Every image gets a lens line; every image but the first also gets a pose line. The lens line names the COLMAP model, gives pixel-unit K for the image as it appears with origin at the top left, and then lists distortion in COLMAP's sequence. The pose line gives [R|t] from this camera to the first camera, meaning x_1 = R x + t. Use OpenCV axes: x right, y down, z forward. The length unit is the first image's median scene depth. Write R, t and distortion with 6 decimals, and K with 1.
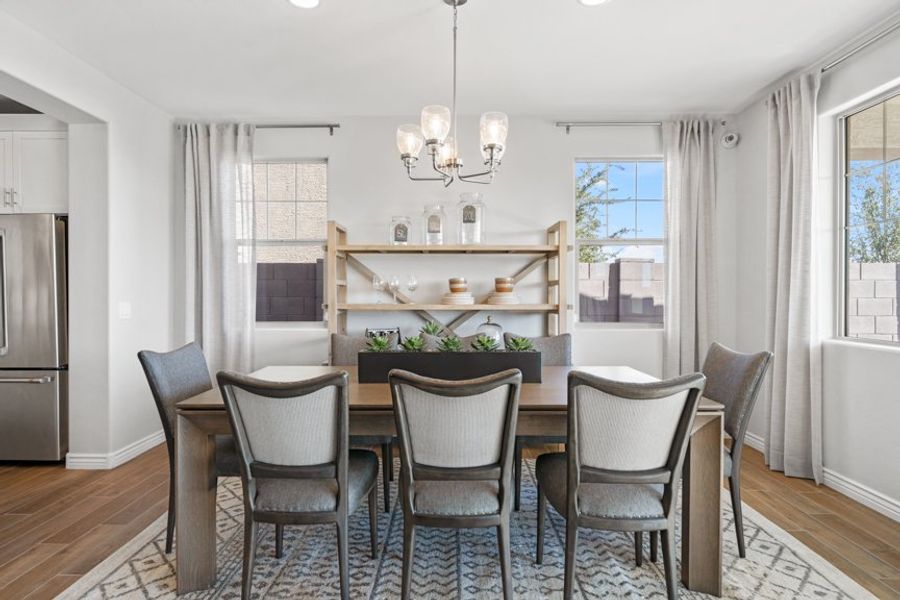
lens RADIAL K [[459.7, 0, 438.0], [0, 459.7, 295.8], [0, 0, 1]] dist [0.013024, 0.000082]
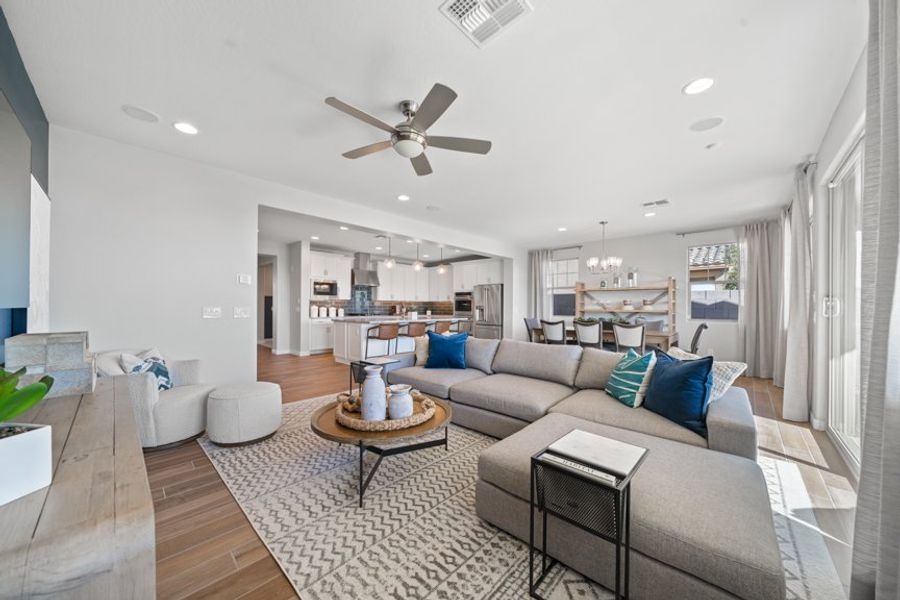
lens RADIAL K [[316.0, 0, 445.3], [0, 316.0, 301.0], [0, 0, 1]] dist [0.000876, -0.000033]
pose [[0.735927, -0.006525, -0.677030, 0.507231], [-0.005737, 0.999858, -0.015872, 0.002814], [0.677037, 0.015564, 0.735784, -1.044903]]
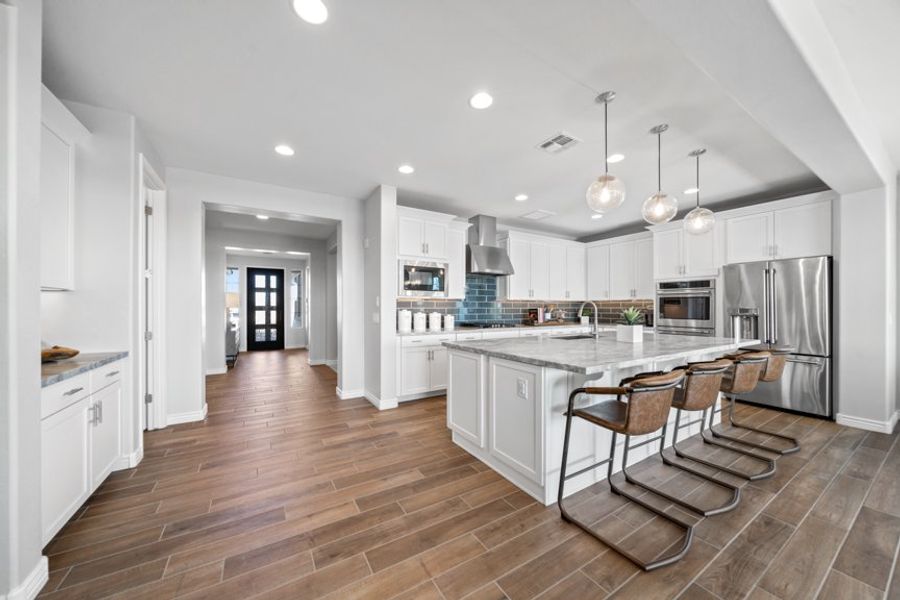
lens RADIAL K [[316.0, 0, 445.3], [0, 316.0, 301.0], [0, 0, 1]] dist [0.000876, -0.000033]
pose [[0.546474, -0.015867, -0.837326, -0.566385], [-0.000754, 0.999811, -0.019438, -0.004534], [0.837476, 0.011254, 0.546359, -0.568929]]
